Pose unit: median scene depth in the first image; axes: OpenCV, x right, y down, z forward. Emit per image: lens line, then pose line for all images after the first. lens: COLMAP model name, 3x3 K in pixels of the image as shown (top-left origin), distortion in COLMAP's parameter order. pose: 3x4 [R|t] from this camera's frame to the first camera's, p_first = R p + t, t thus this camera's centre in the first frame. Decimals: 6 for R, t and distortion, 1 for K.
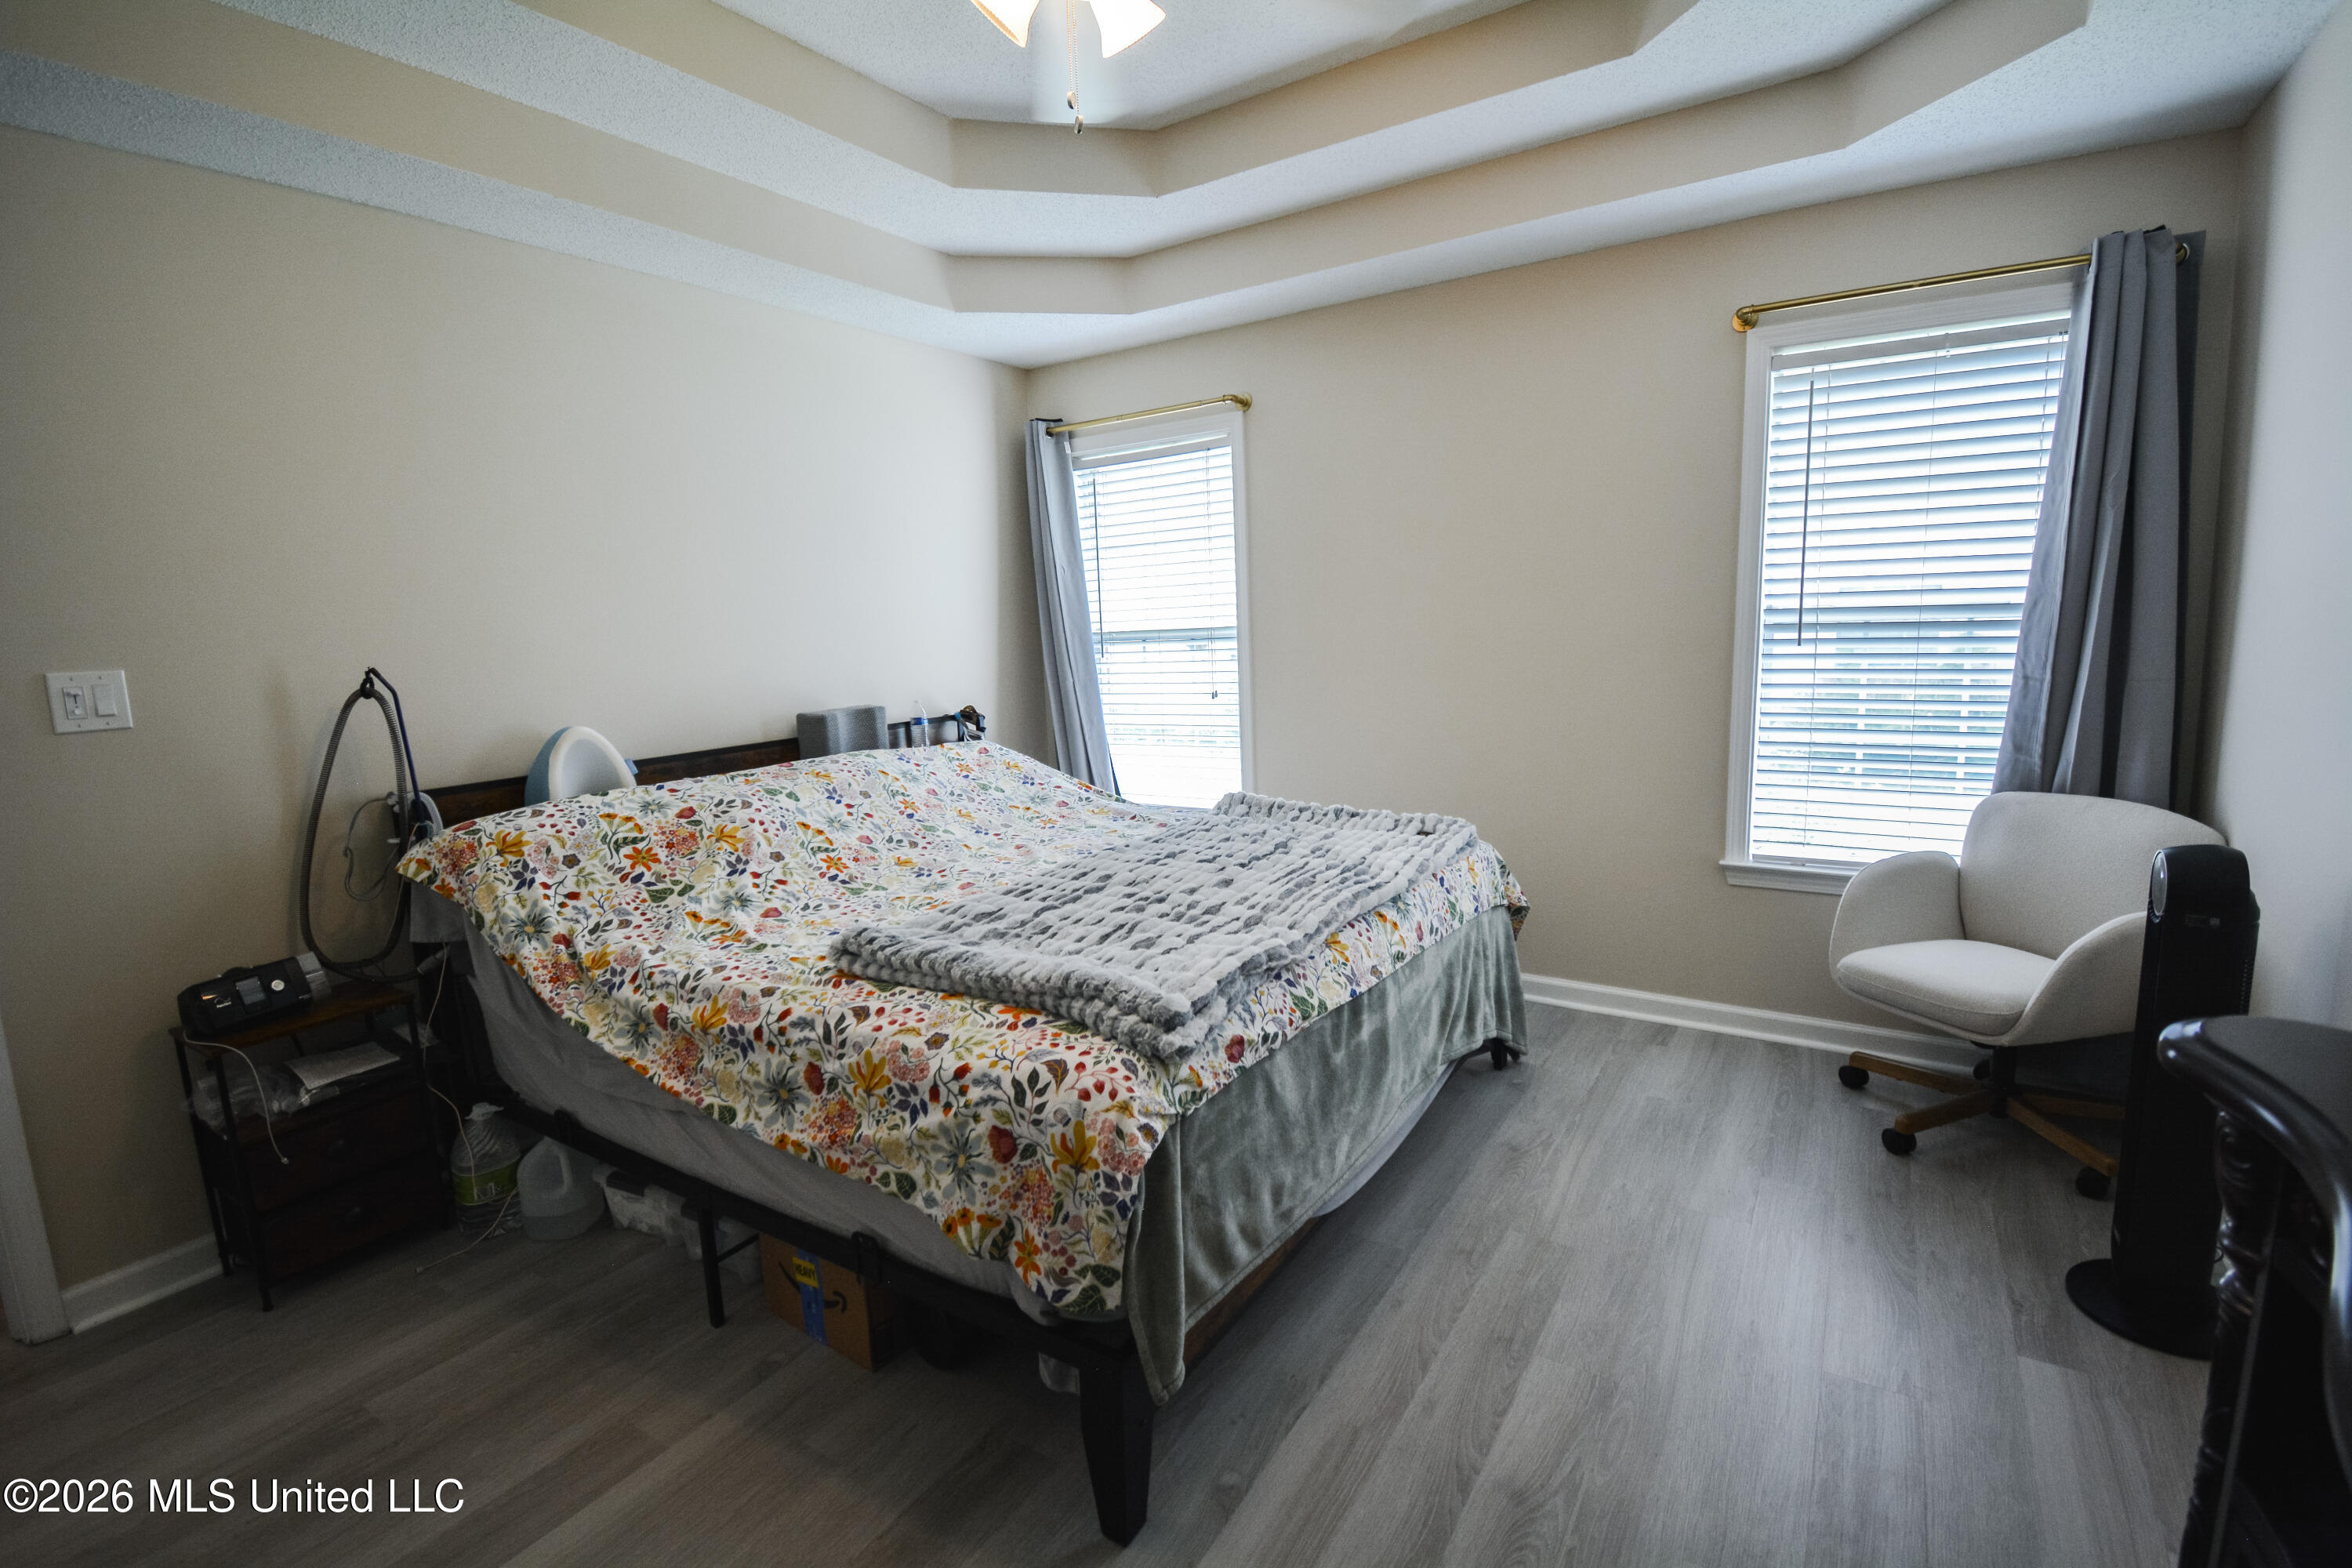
lens RADIAL K [[1046.8, 0, 1180.4], [0, 1046.8, 787.2], [0, 0, 1]] dist [0.011156, -0.019763]
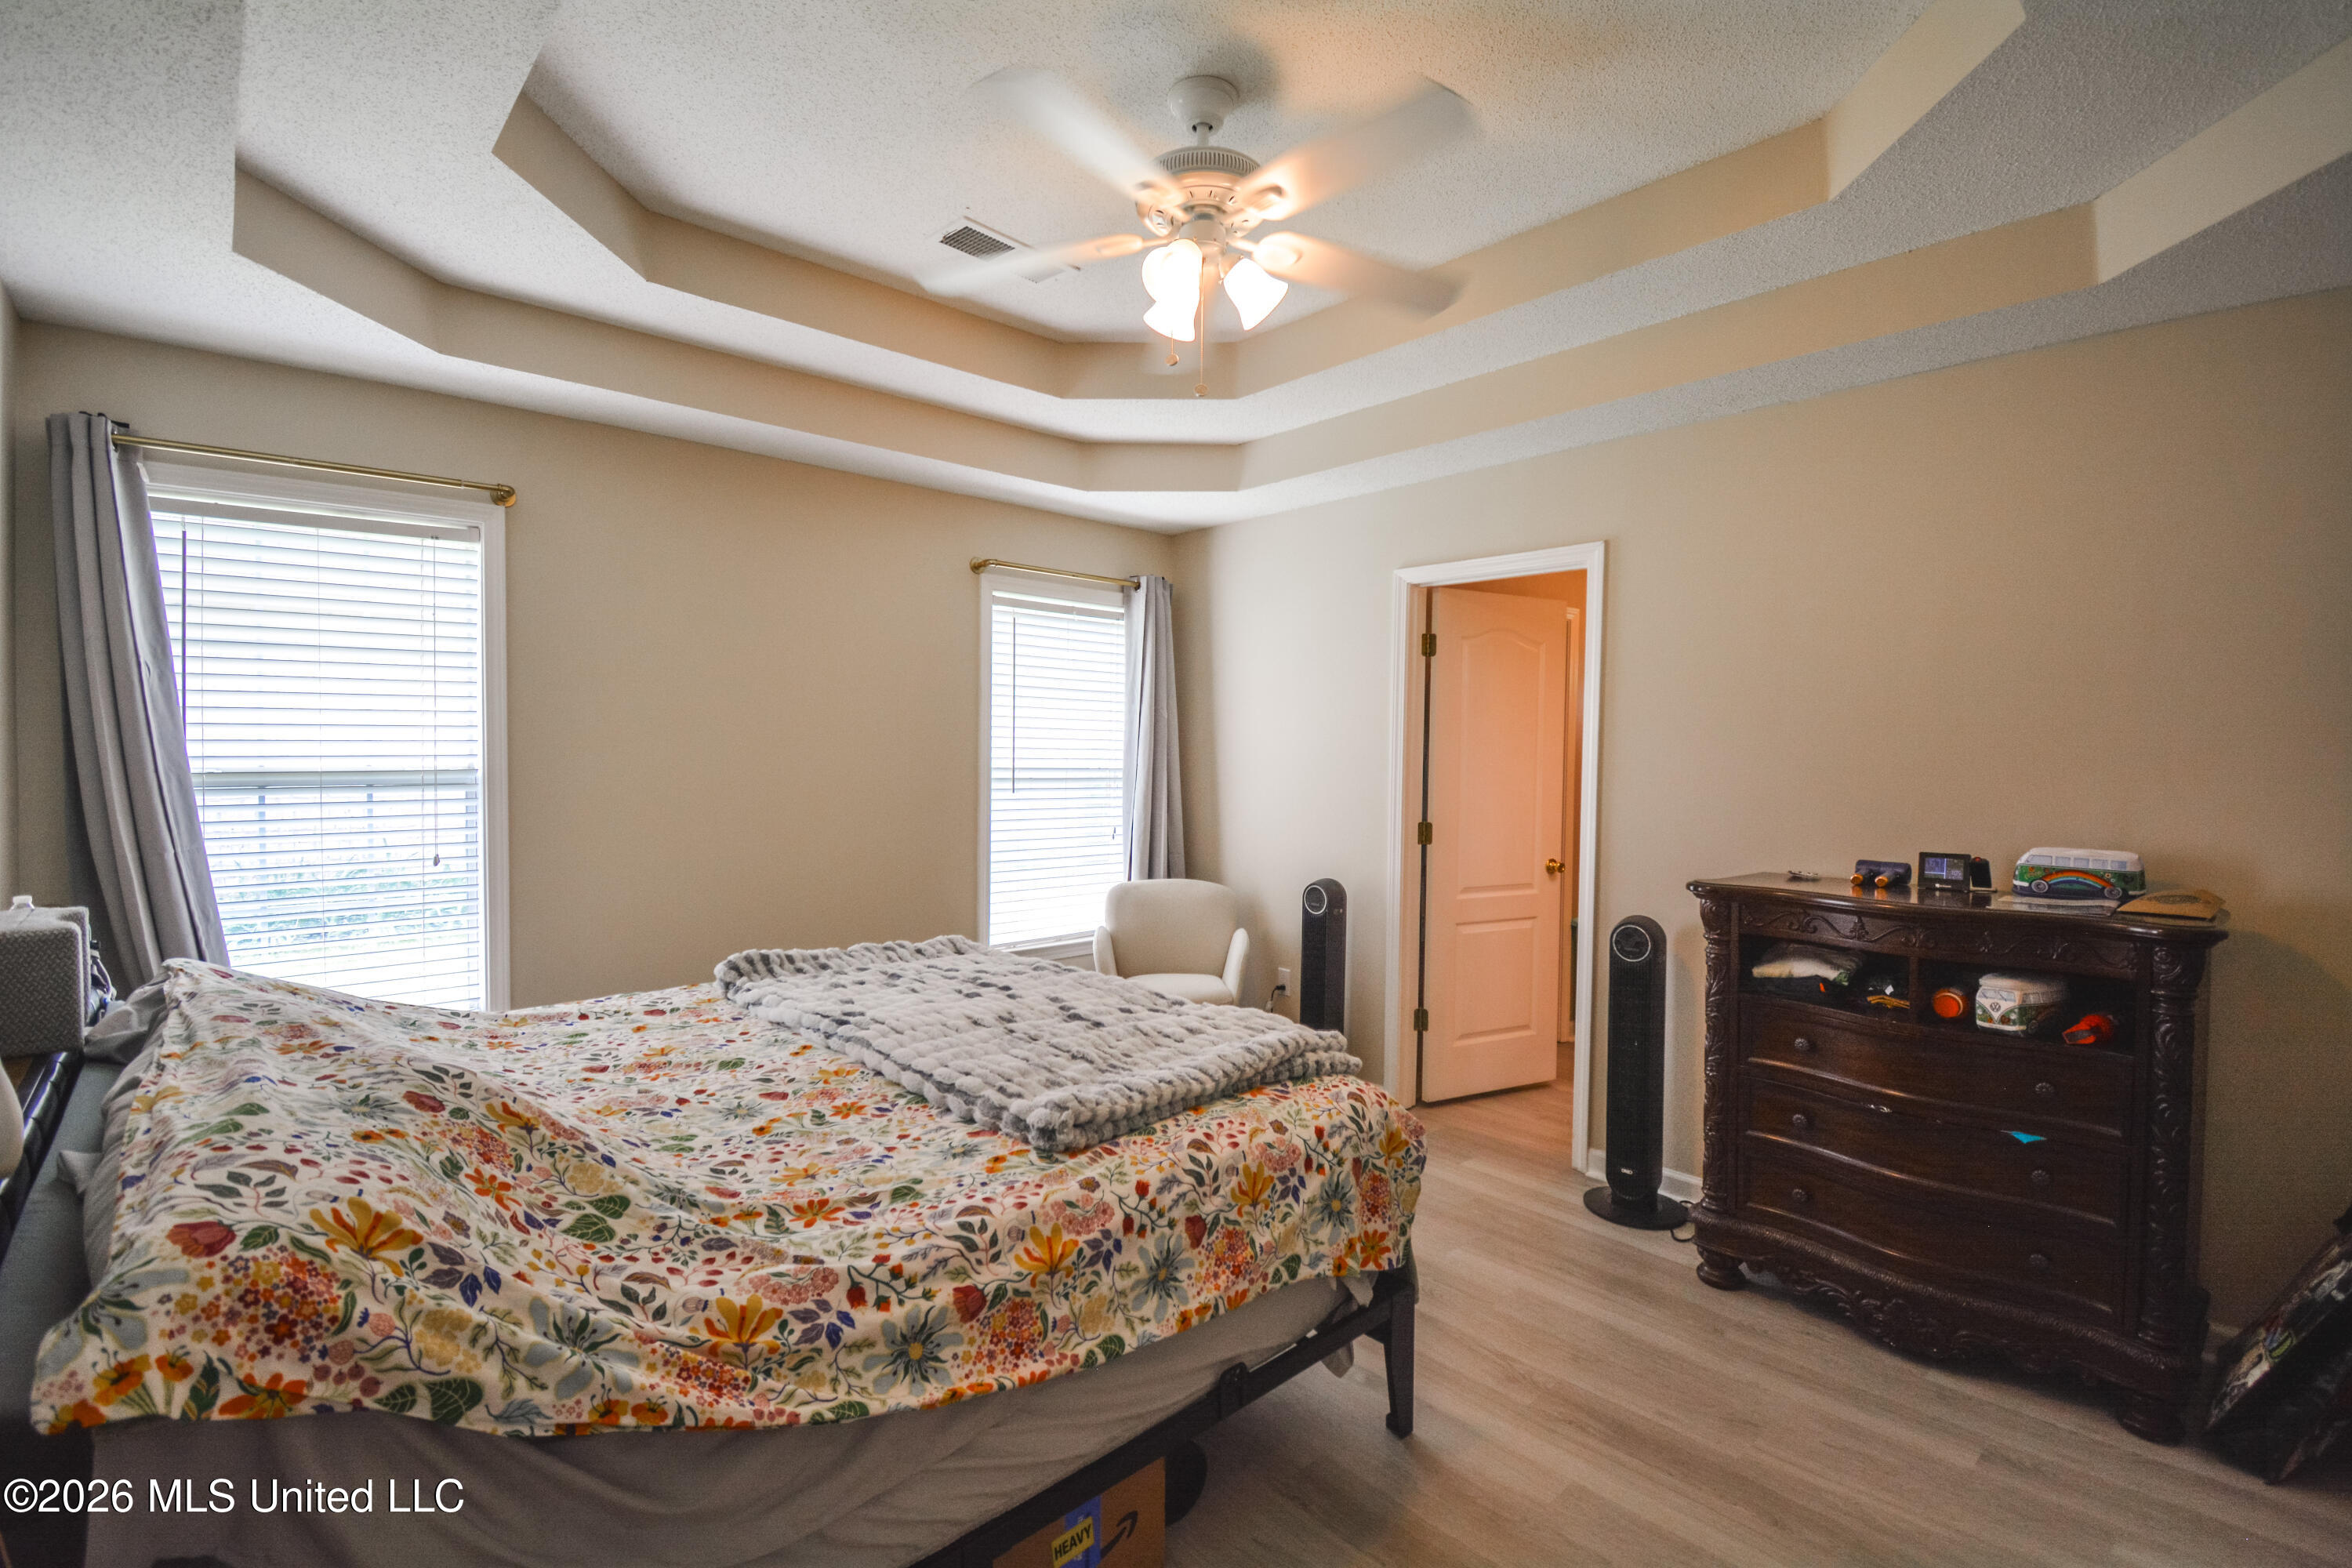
lens RADIAL K [[1046.8, 0, 1183.6], [0, 1046.8, 782.7], [0, 0, 1]] dist [0.011156, -0.019763]
pose [[0.255777, 0.012900, 0.966650, -1.214260], [0.135955, 0.989494, -0.049179, -0.076560], [-0.957128, 0.143999, 0.251336, 0.674764]]
